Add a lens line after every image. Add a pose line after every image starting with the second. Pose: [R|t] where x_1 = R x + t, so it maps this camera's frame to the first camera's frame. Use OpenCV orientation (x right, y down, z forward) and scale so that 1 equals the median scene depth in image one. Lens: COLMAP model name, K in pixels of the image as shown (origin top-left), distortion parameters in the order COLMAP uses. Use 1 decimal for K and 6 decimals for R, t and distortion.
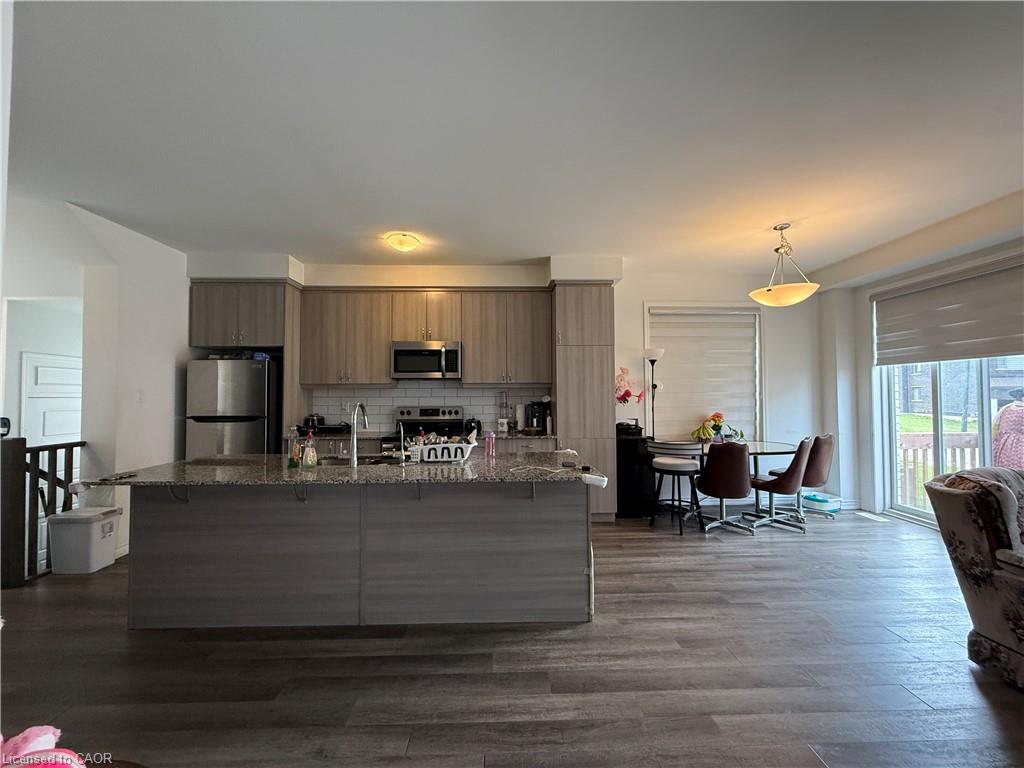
lens RADIAL K [[447.6, 0, 512.0], [0, 447.6, 384.0], [0, 0, 1]] dist [-0.000609, -0.000225]
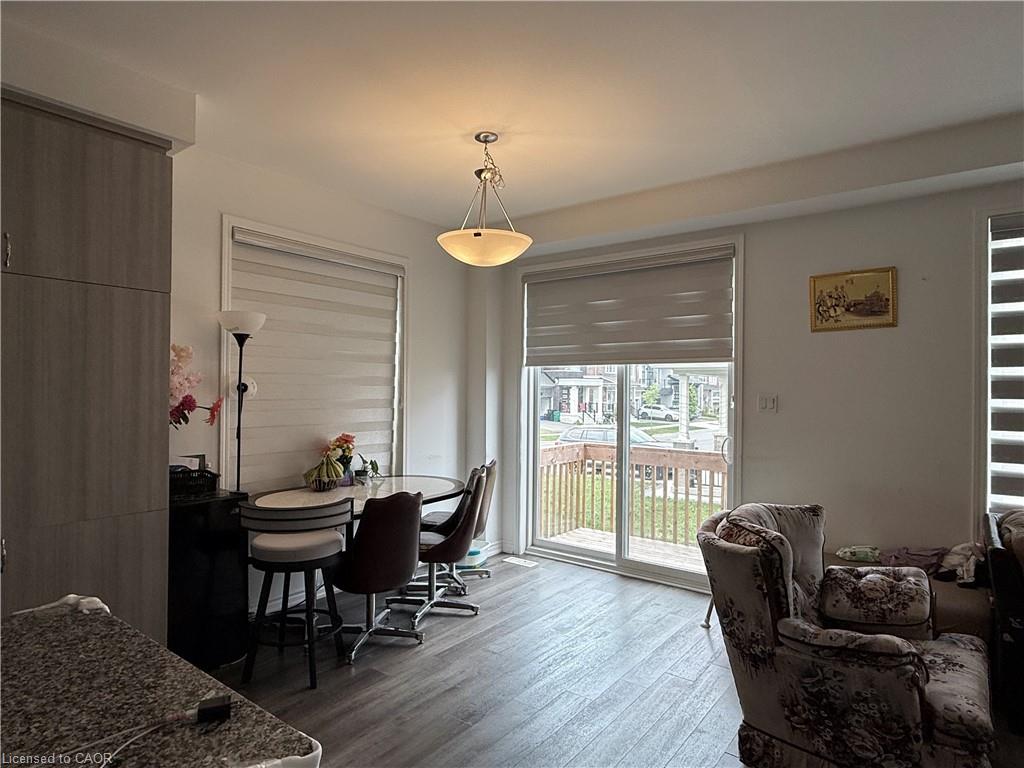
lens RADIAL K [[592.4, 0, 506.2], [0, 592.4, 385.6], [0, 0, 1]] dist [0.000872, 0.000548]
pose [[0.635173, 0.017892, 0.772162, -0.004719], [-0.035461, 0.999353, 0.006014, -0.012651], [-0.771555, -0.031201, 0.635397, 0.387519]]
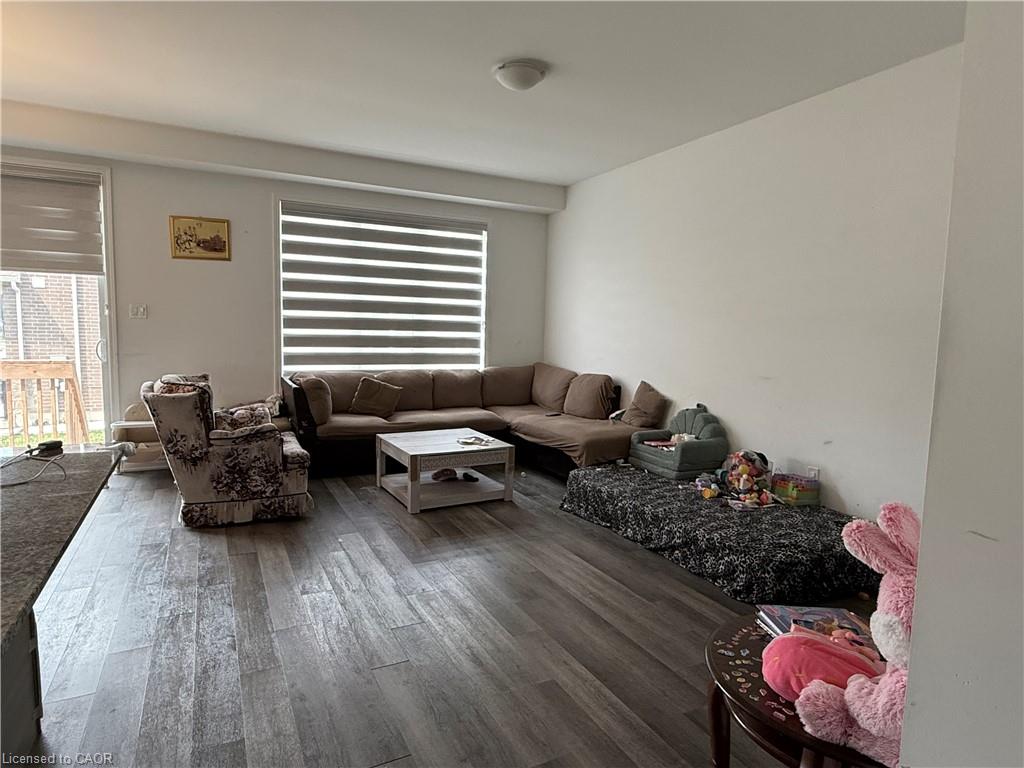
lens RADIAL K [[592.4, 0, 506.2], [0, 592.4, 385.6], [0, 0, 1]] dist [0.000872, 0.000548]
pose [[-0.424152, -0.092839, 0.900820, -0.451905], [-0.047504, 0.995643, 0.080244, 0.027759], [-0.904344, -0.008757, -0.426714, 0.510719]]
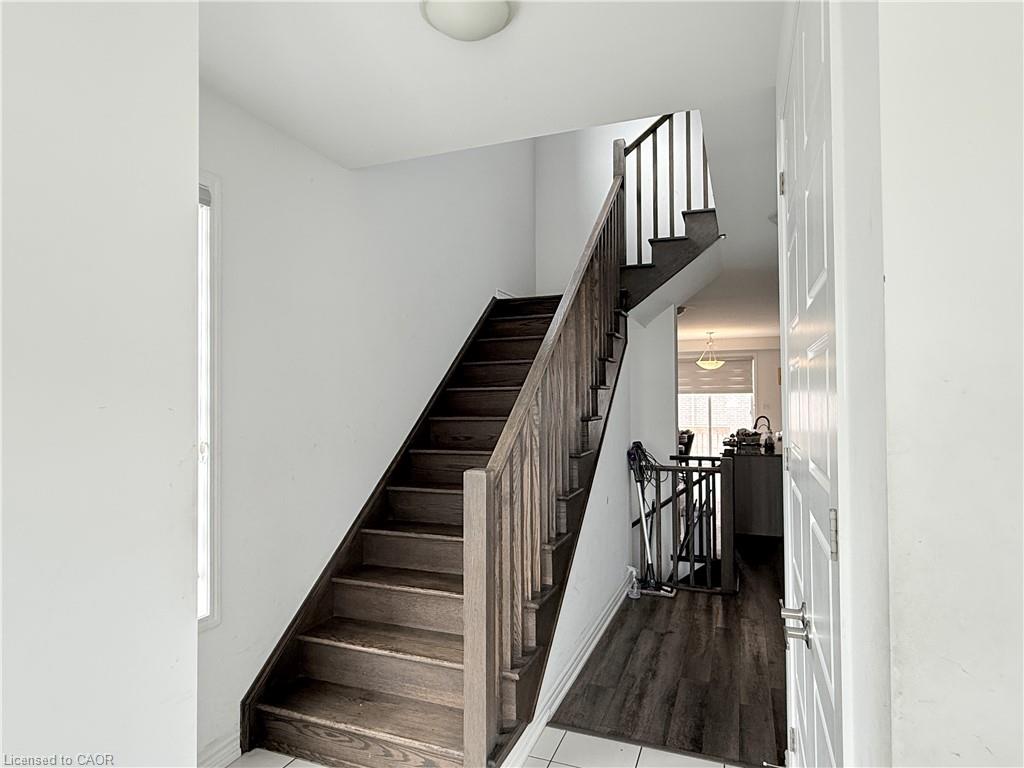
lens RADIAL K [[592.4, 0, 506.2], [0, 592.4, 385.6], [0, 0, 1]] dist [0.000872, 0.000548]
pose [[0.402006, 0.025428, 0.915284, -2.470473], [-0.023233, 0.999576, -0.017565, -0.018057], [-0.915342, -0.014203, 0.402426, 0.682265]]
